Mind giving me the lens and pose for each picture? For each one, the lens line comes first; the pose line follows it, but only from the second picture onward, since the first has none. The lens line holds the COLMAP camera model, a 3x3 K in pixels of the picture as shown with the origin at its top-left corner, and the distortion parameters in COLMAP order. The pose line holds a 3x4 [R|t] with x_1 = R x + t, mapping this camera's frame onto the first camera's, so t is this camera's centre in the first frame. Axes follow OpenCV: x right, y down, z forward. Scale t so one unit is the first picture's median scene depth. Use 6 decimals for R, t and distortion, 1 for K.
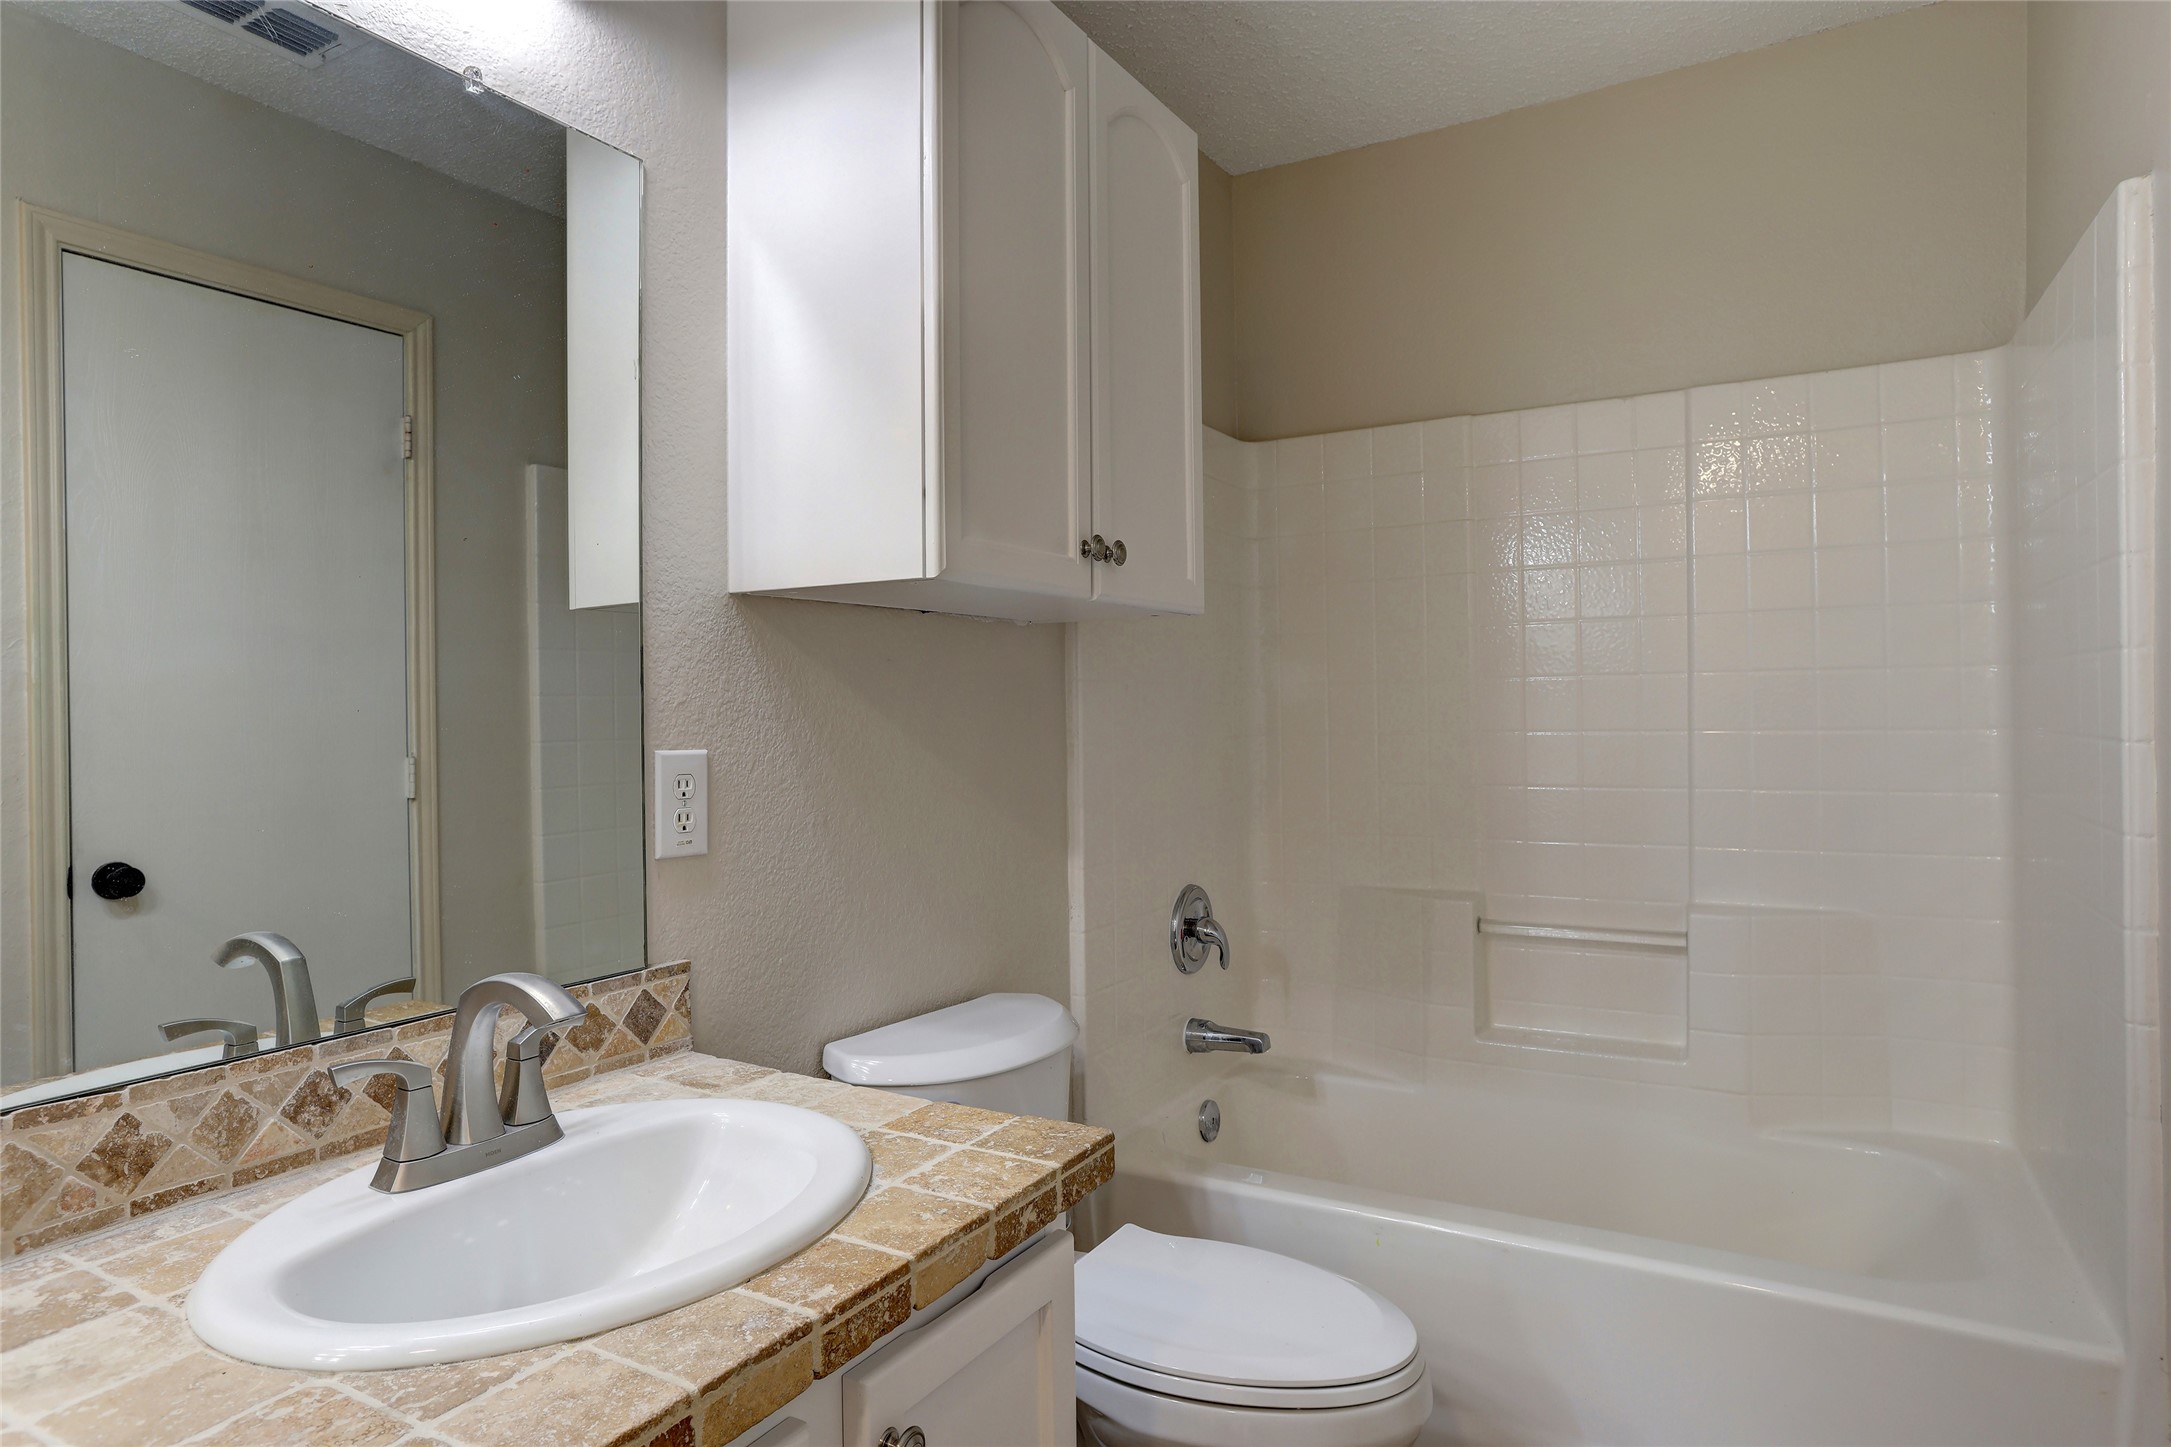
lens RADIAL K [[1250.2, 0, 1087.0], [0, 1250.2, 716.7], [0, 0, 1]] dist [0.003462, 0.005156]
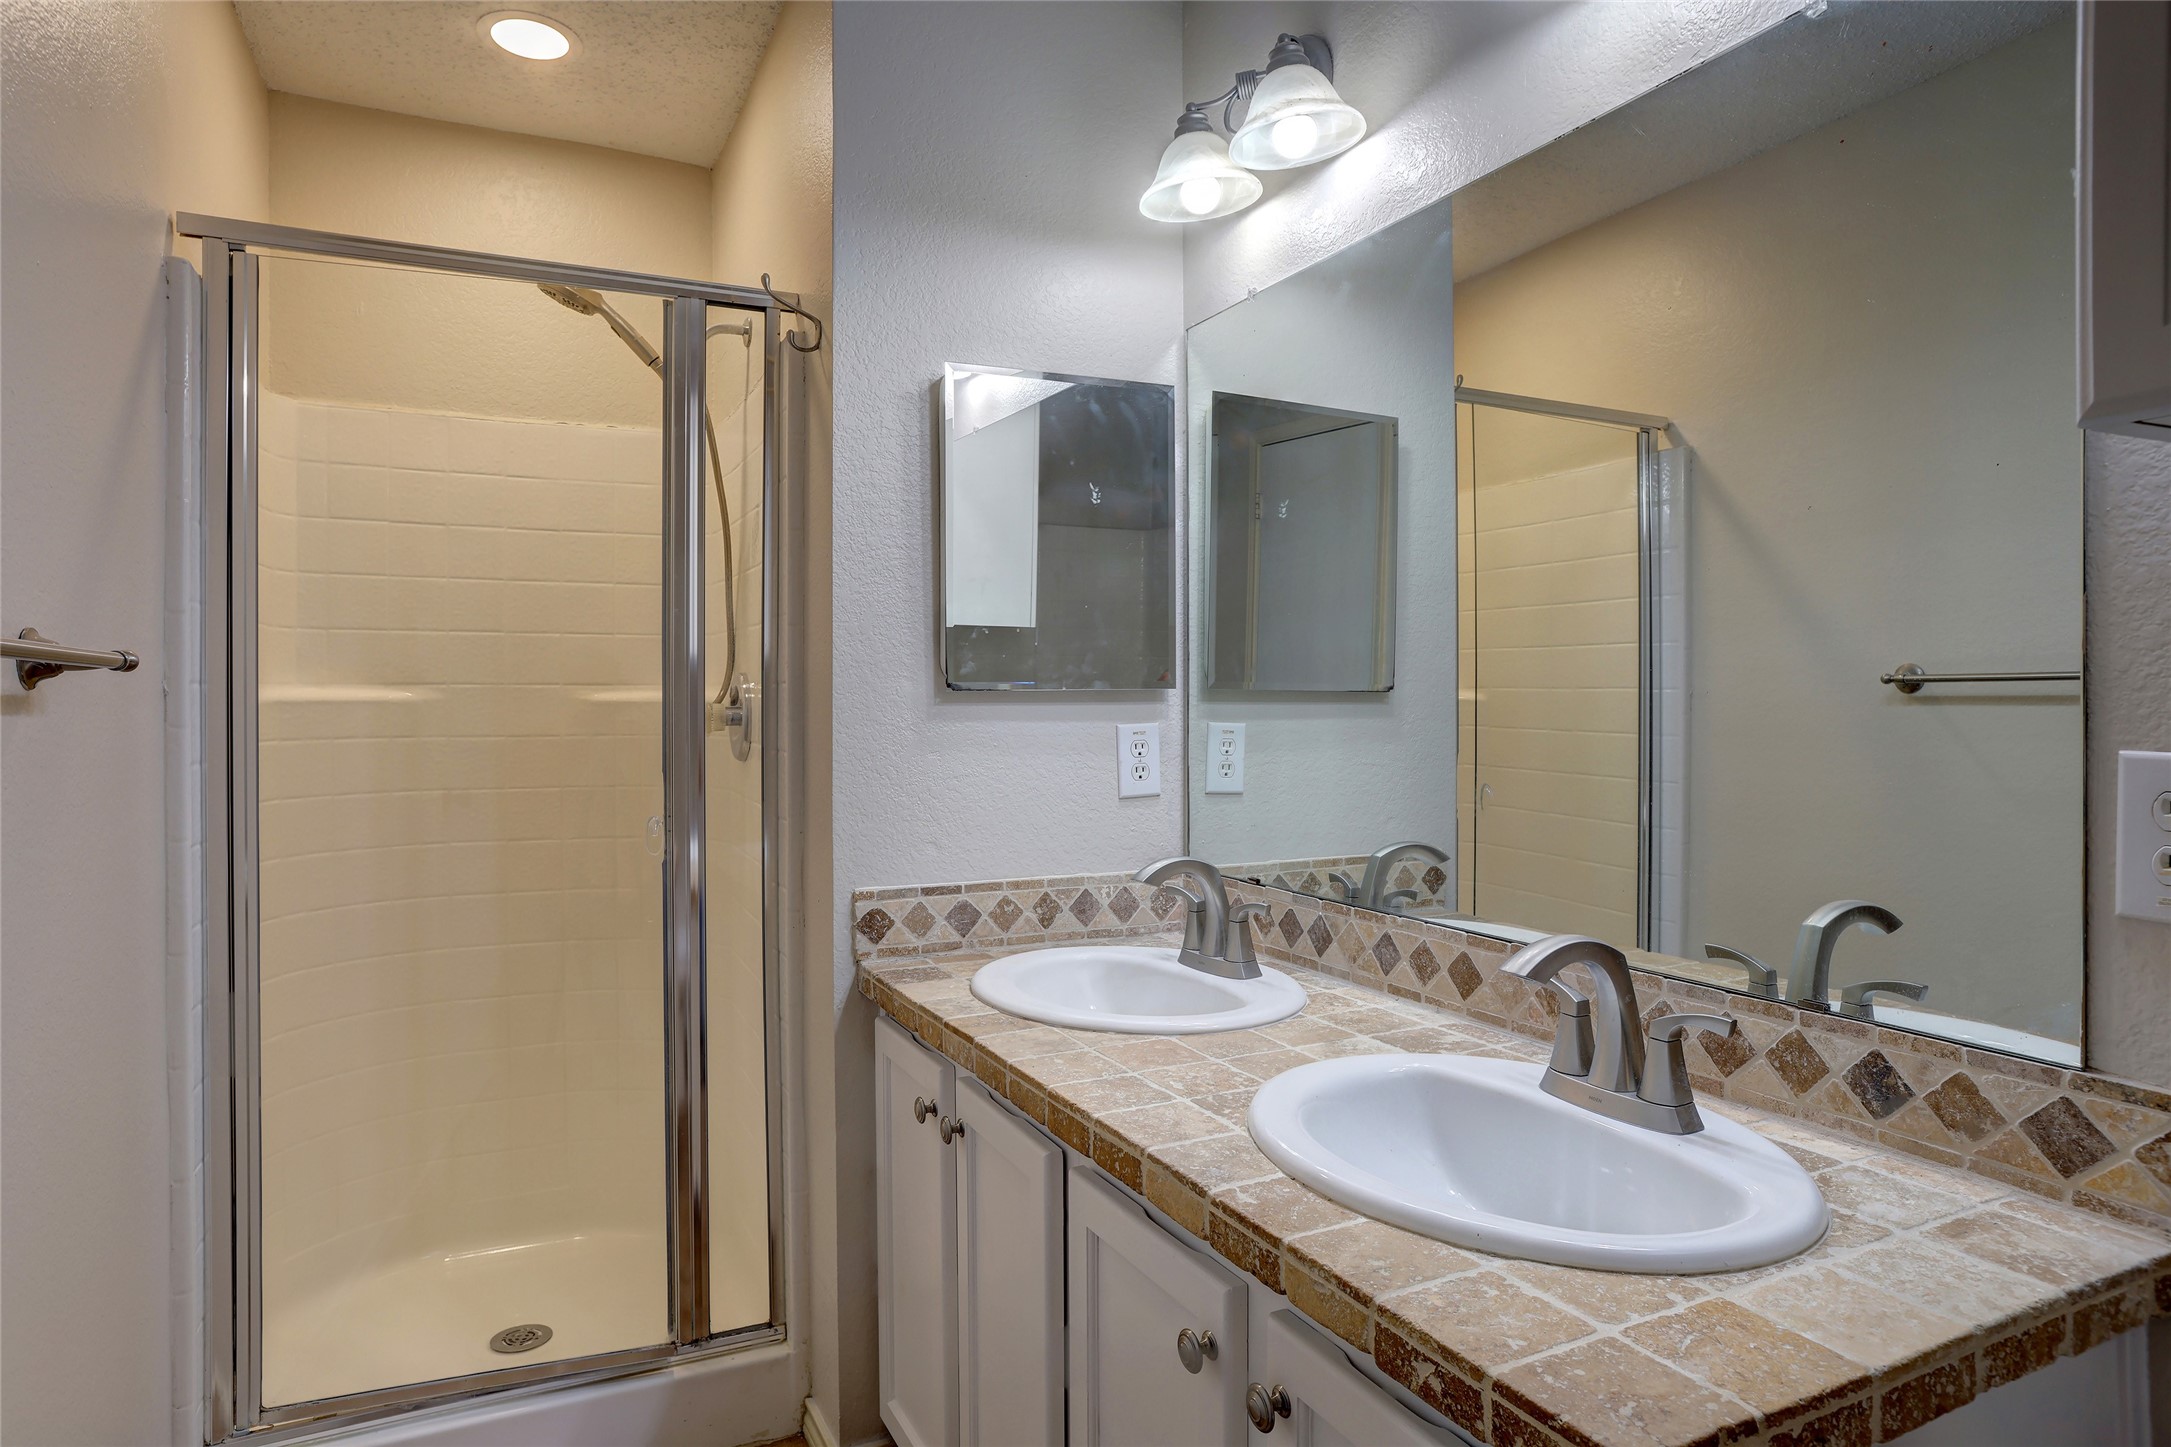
lens RADIAL K [[1250.2, 0, 1085.7], [0, 1250.2, 719.4], [0, 0, 1]] dist [0.003462, 0.005156]
pose [[-0.554699, 0.018627, -0.831843, 0.676586], [0.005638, 0.999811, 0.018629, -0.005751], [0.832032, 0.005643, -0.554699, 1.237515]]
